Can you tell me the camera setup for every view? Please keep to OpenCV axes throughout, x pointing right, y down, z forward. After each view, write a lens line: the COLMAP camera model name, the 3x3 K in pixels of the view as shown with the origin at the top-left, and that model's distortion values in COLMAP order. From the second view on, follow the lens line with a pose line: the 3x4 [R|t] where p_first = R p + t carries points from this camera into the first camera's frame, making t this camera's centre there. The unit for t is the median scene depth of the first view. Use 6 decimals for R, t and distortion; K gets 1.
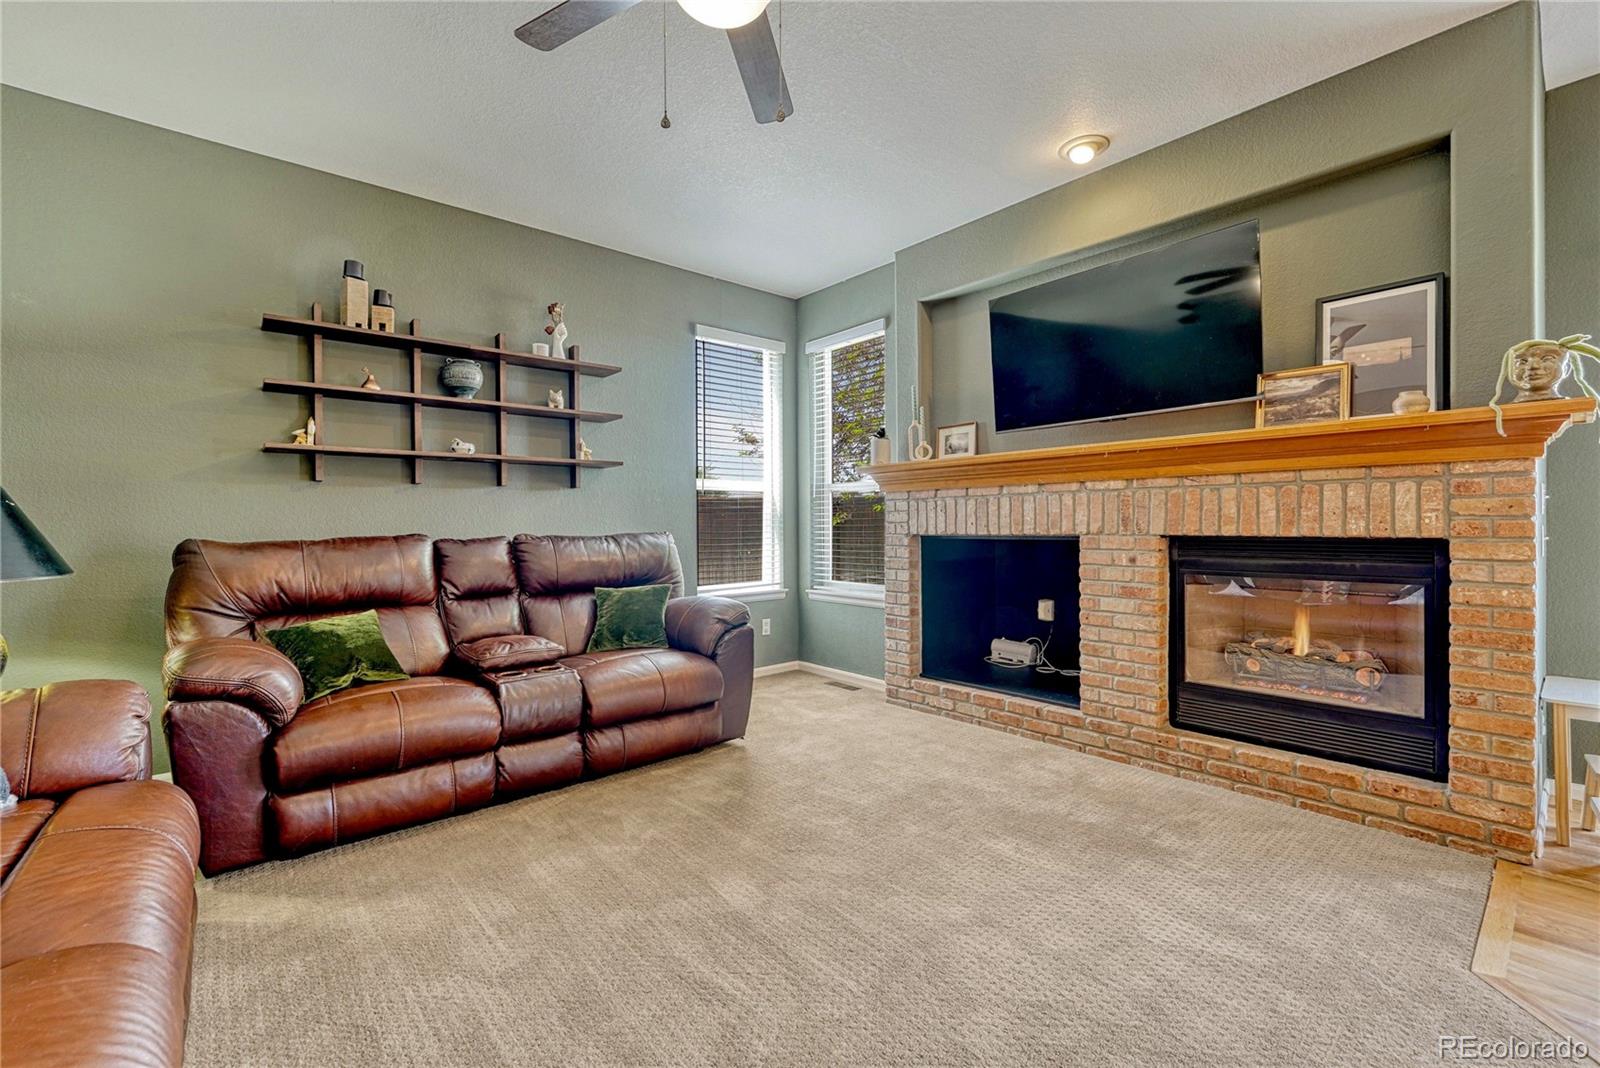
lens RADIAL K [[678.9, 0, 793.0], [0, 678.9, 530.3], [0, 0, 1]] dist [-0.011325, 0.000793]
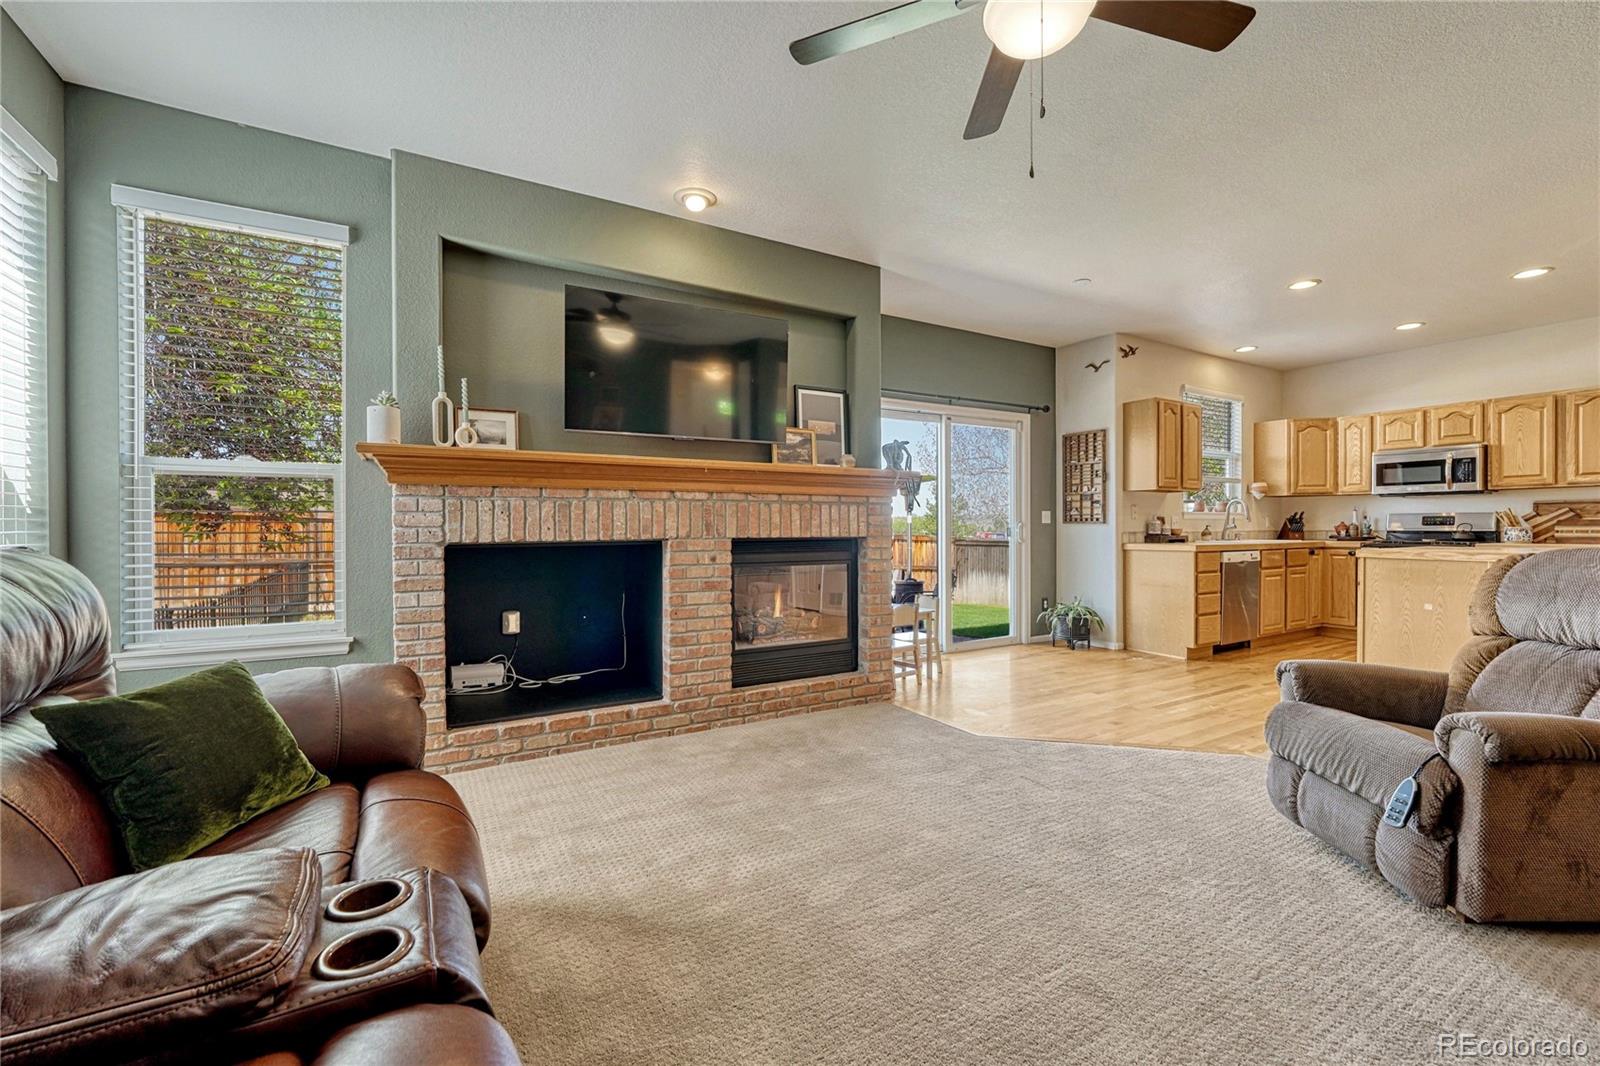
lens RADIAL K [[678.9, 0, 783.3], [0, 678.9, 534.2], [0, 0, 1]] dist [-0.011325, 0.000793]
pose [[0.169638, -0.004562, 0.985496, -0.655746], [0.009756, 0.999948, 0.002949, -0.002960], [-0.985458, 0.009114, 0.169674, 0.652577]]
